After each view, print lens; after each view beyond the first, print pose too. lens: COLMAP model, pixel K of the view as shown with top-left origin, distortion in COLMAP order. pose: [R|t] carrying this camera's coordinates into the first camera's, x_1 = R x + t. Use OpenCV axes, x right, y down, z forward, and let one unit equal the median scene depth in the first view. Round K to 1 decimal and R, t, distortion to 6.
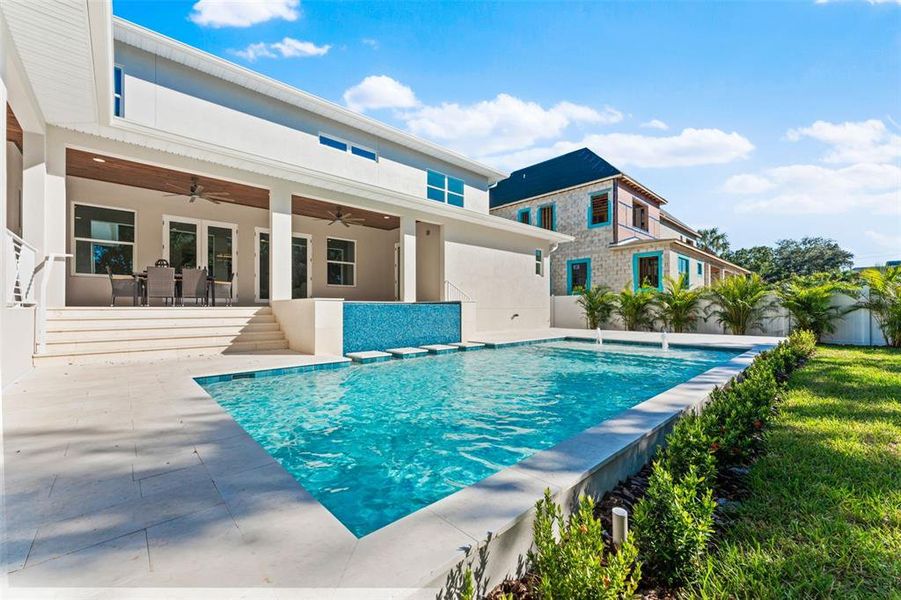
lens RADIAL K [[360.4, 0, 449.8], [0, 360.4, 305.7], [0, 0, 1]] dist [-0.000980, -0.000154]
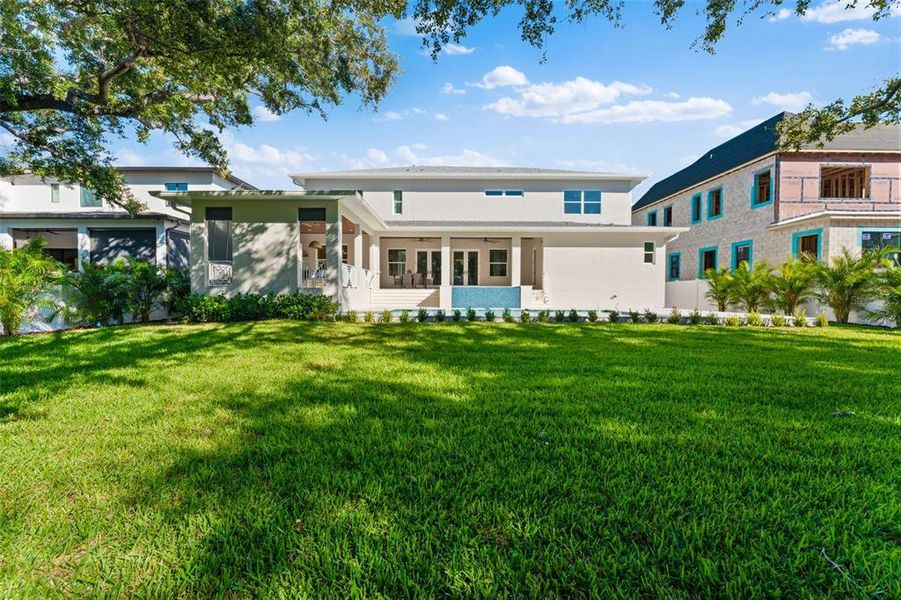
lens RADIAL K [[376.7, 0, 450.5], [0, 376.7, 300.0], [0, 0, 1]] dist [-0.000596, -0.000222]
pose [[0.734209, 0.018578, -0.678669, 0.607918], [-0.002944, 0.999703, 0.024181, 0.008946], [0.678917, -0.015756, 0.734046, -0.367525]]
